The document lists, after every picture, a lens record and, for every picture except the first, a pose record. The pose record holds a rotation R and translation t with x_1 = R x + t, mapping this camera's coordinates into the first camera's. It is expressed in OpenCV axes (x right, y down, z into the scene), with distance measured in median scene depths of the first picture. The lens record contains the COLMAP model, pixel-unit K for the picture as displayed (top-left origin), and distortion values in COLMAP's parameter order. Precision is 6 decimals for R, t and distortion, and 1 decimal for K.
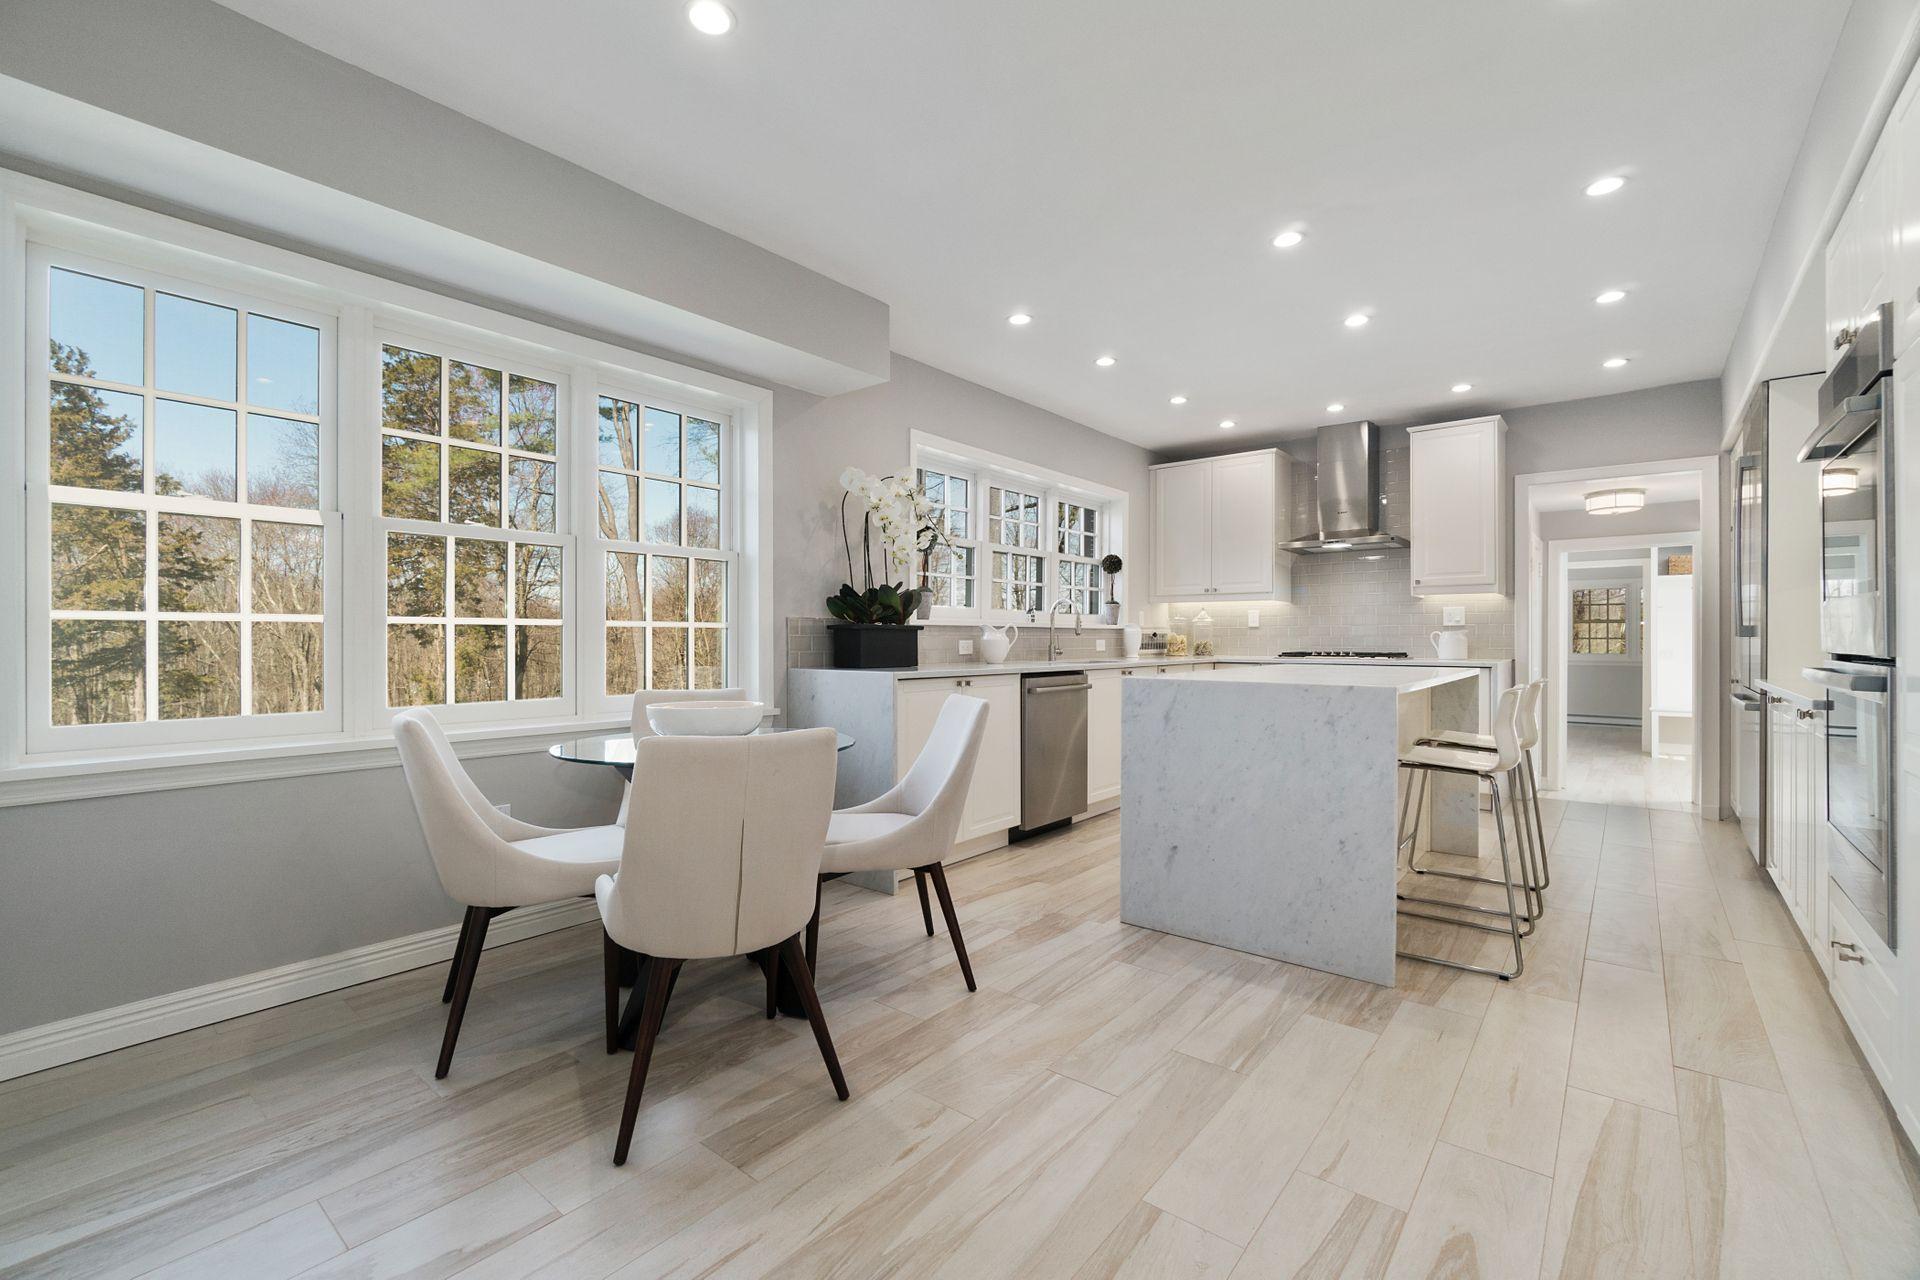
lens RADIAL K [[837.1, 0, 960.9], [0, 837.1, 636.4], [0, 0, 1]] dist [-0.004332, -0.000236]
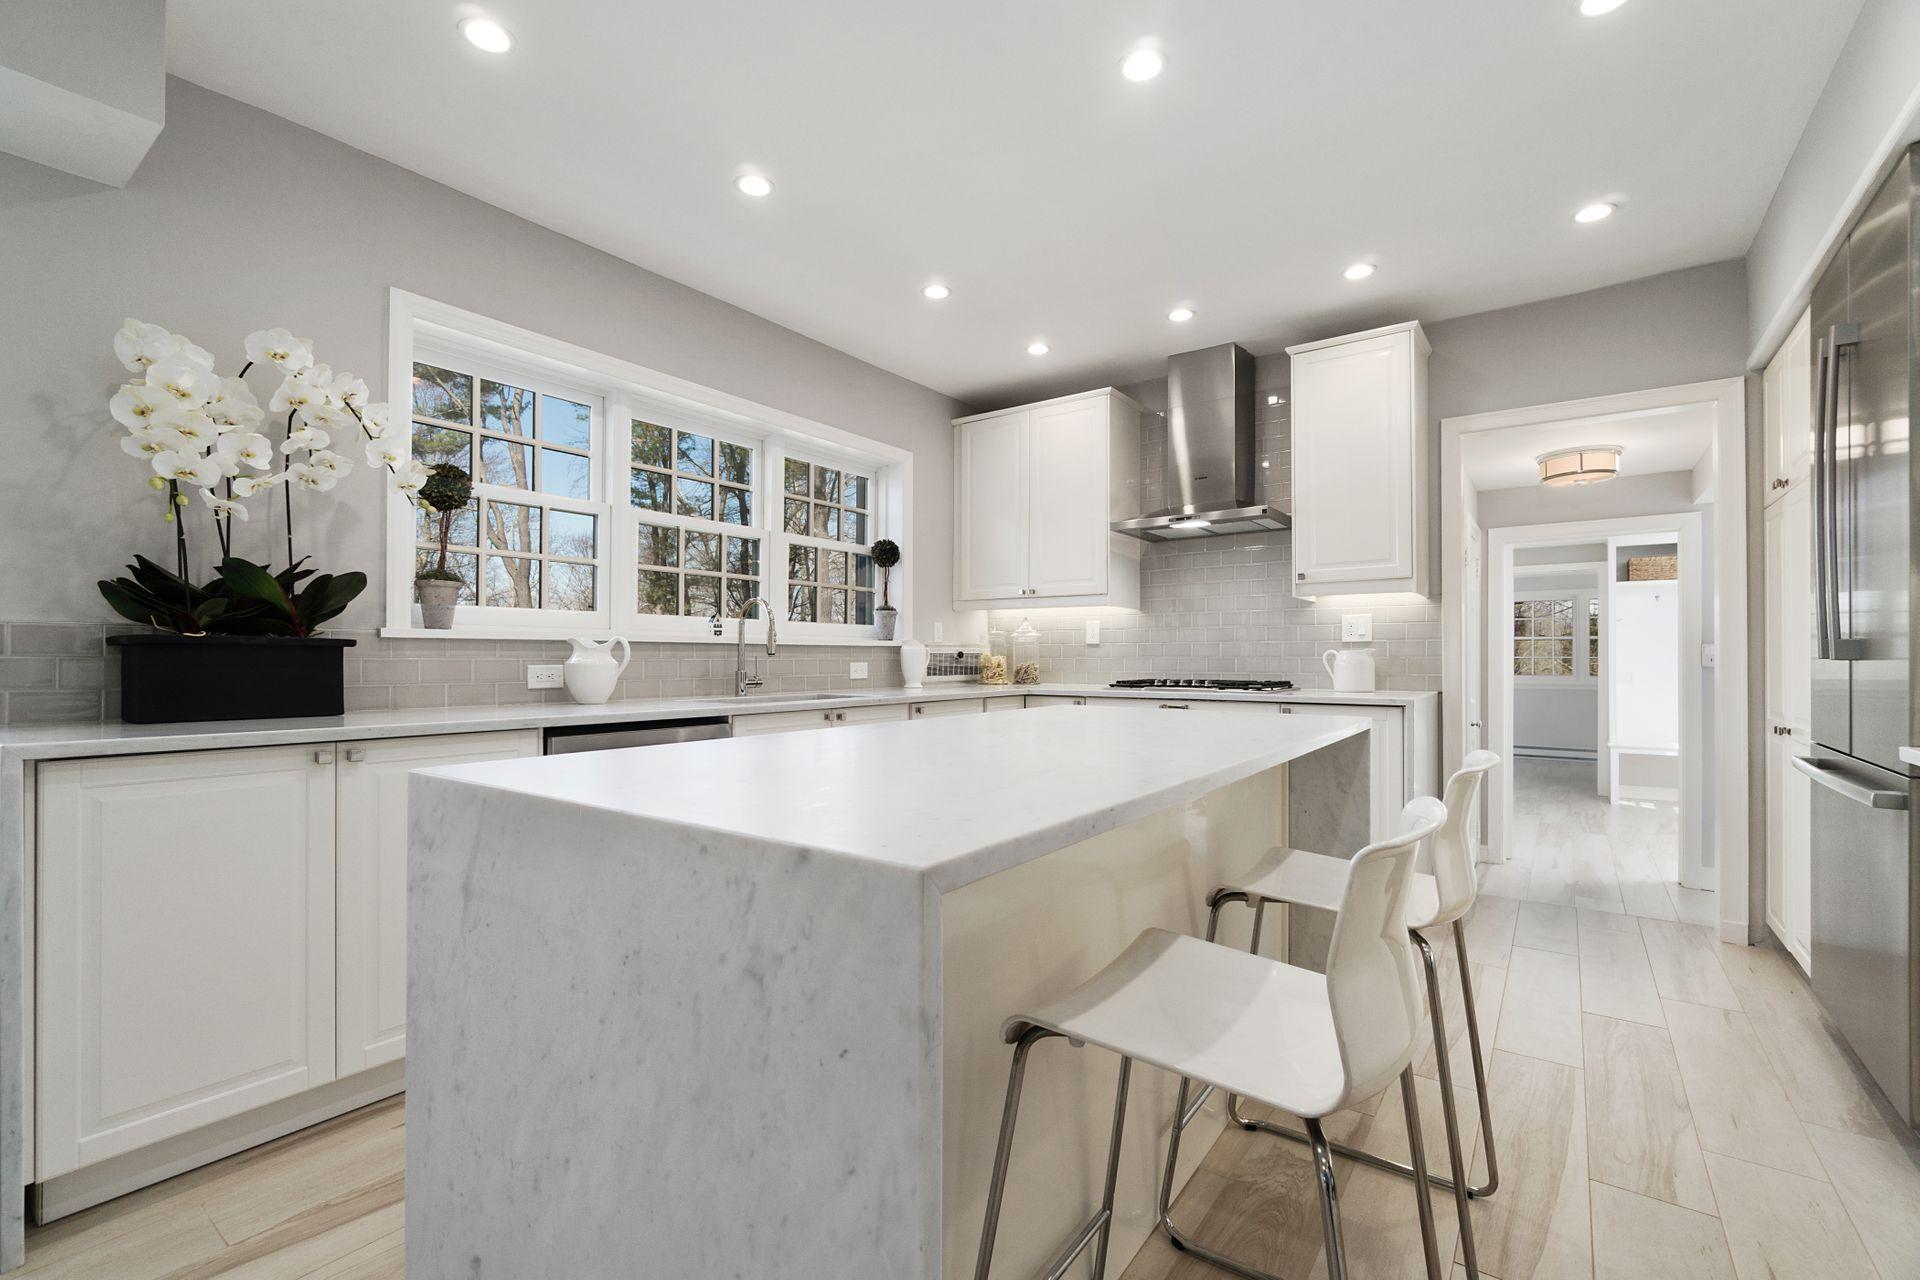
lens RADIAL K [[837.1, 0, 966.2], [0, 837.1, 648.0], [0, 0, 1]] dist [-0.004332, -0.000236]
pose [[0.998385, 0.000768, 0.056796, 0.225719], [-0.000282, 0.999963, -0.008569, -0.001690], [-0.056801, 0.008539, 0.998349, 0.325384]]
